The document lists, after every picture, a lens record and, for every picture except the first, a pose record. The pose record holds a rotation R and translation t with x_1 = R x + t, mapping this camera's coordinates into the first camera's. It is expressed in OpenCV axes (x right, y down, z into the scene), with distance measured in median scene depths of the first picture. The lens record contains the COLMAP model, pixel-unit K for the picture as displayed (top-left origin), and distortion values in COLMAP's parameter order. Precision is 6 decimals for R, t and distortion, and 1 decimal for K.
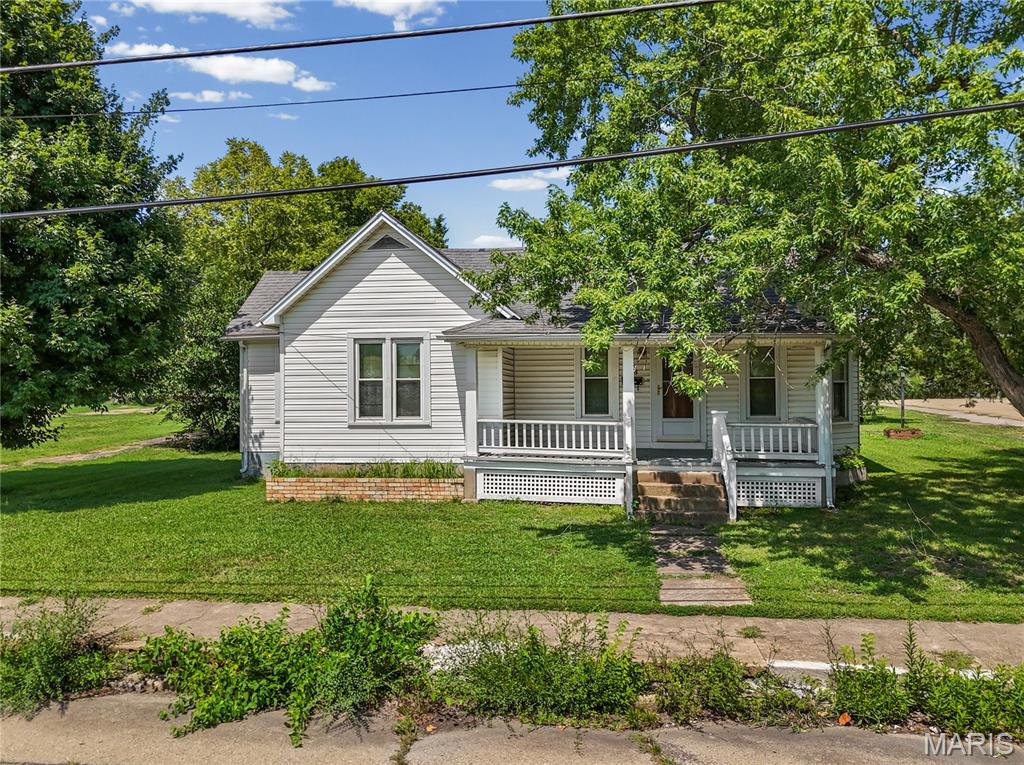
lens RADIAL K [[762.2, 0, 512.0], [0, 762.2, 382.5], [0, 0, 1]] dist [0.092520, -0.118477]
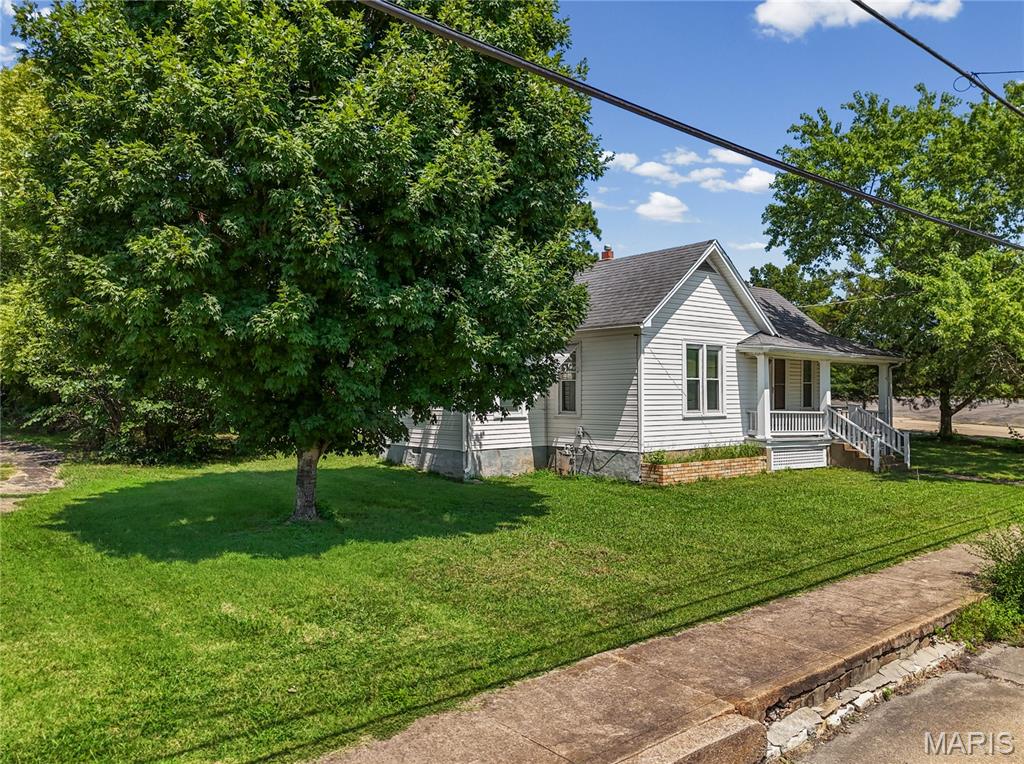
lens RADIAL K [[762.2, 0, 512.0], [0, 762.2, 382.0], [0, 0, 1]] dist [0.092520, -0.118477]
pose [[0.669374, 0.016700, 0.742738, -1.332089], [-0.013276, 0.999857, -0.010516, 0.018374], [-0.742807, -0.002822, 0.669500, 0.434448]]
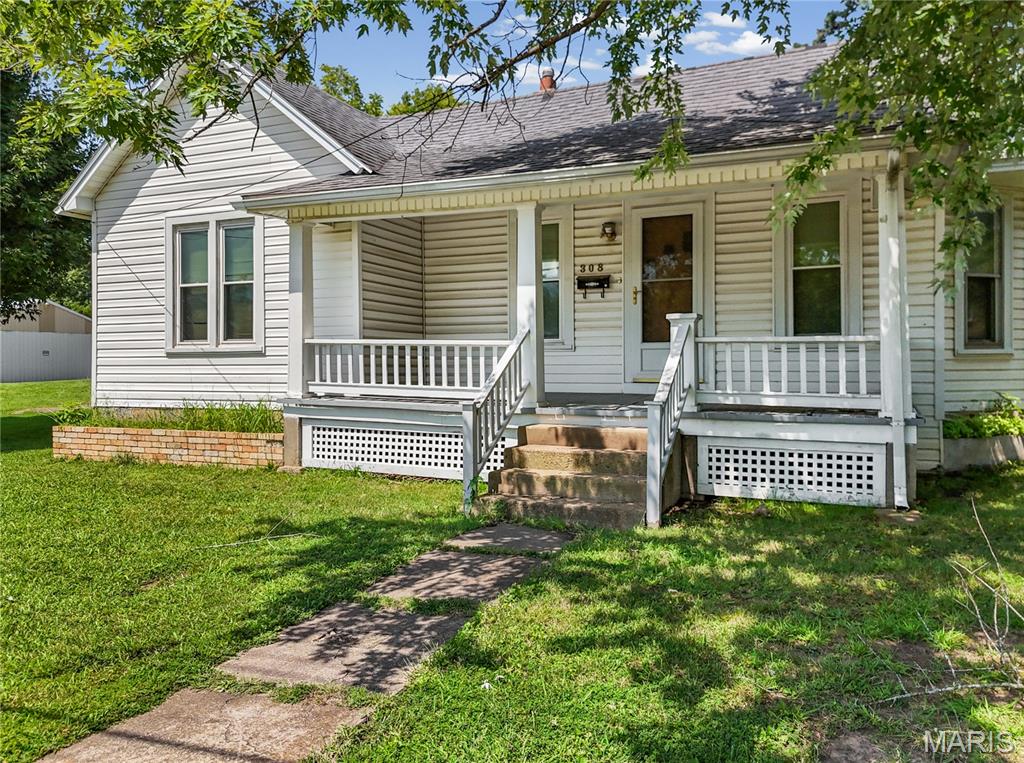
lens RADIAL K [[762.2, 0, 512.0], [0, 762.2, 381.5], [0, 0, 1]] dist [0.092520, -0.118477]
pose [[0.965730, 0.007550, -0.259438, 0.278291], [0.000888, 0.999475, 0.032391, 0.062662], [0.259546, -0.031512, 0.965216, 0.438542]]
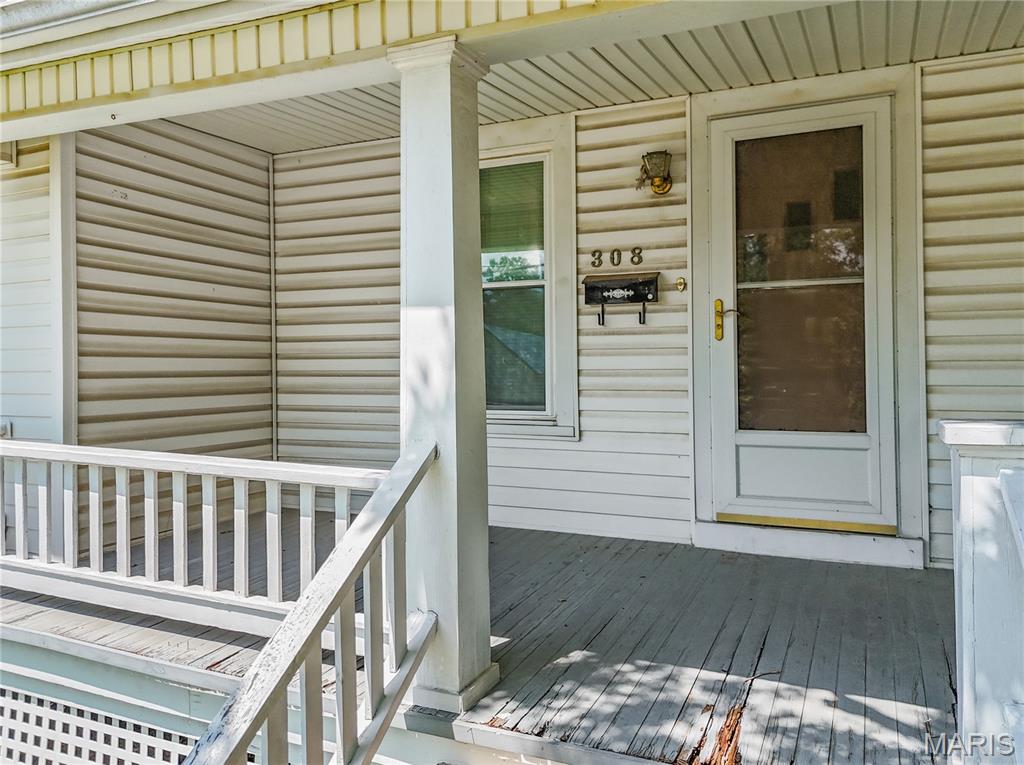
lens RADIAL K [[775.3, 0, 511.5], [0, 775.3, 362.4], [0, 0, 1]] dist [0.038487, -0.001132]
pose [[0.965254, -0.003065, -0.261295, 0.210841], [0.005469, 0.999949, 0.008474, 0.023439], [0.261255, -0.009608, 0.965222, 0.801339]]
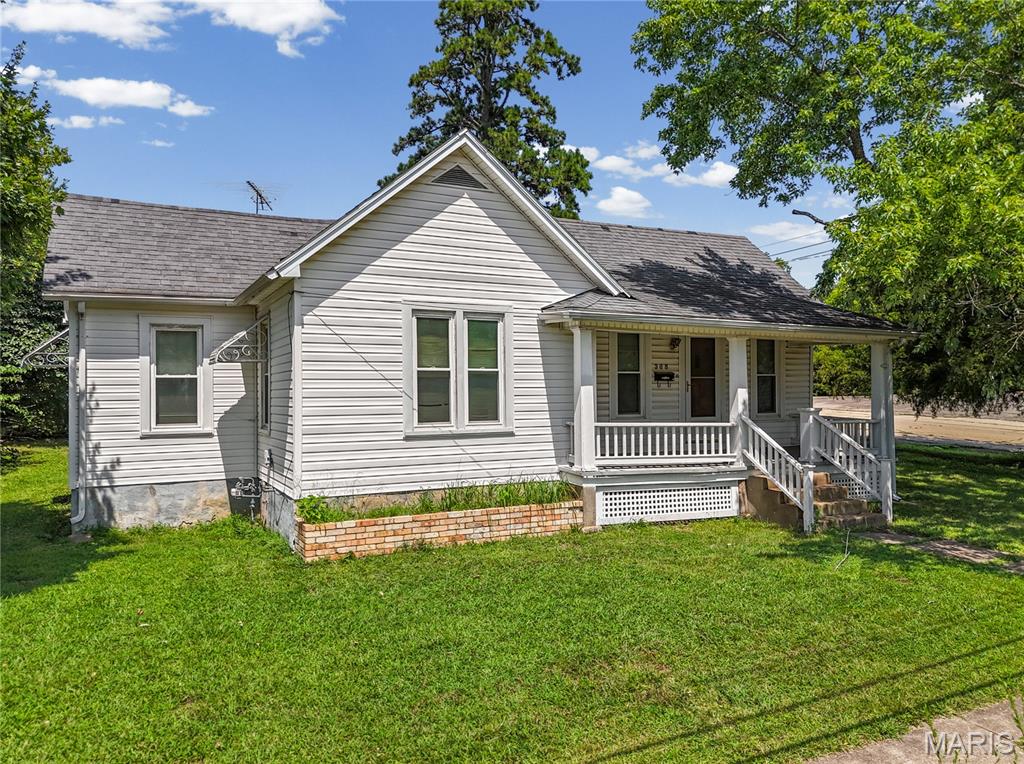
lens RADIAL K [[762.2, 0, 512.0], [0, 762.2, 382.0], [0, 0, 1]] dist [0.092520, -0.118477]
pose [[0.812539, 0.009080, 0.582836, -0.562411], [-0.006176, 0.999957, -0.006968, 0.012956], [-0.582874, 0.002062, 0.812560, 0.416177]]
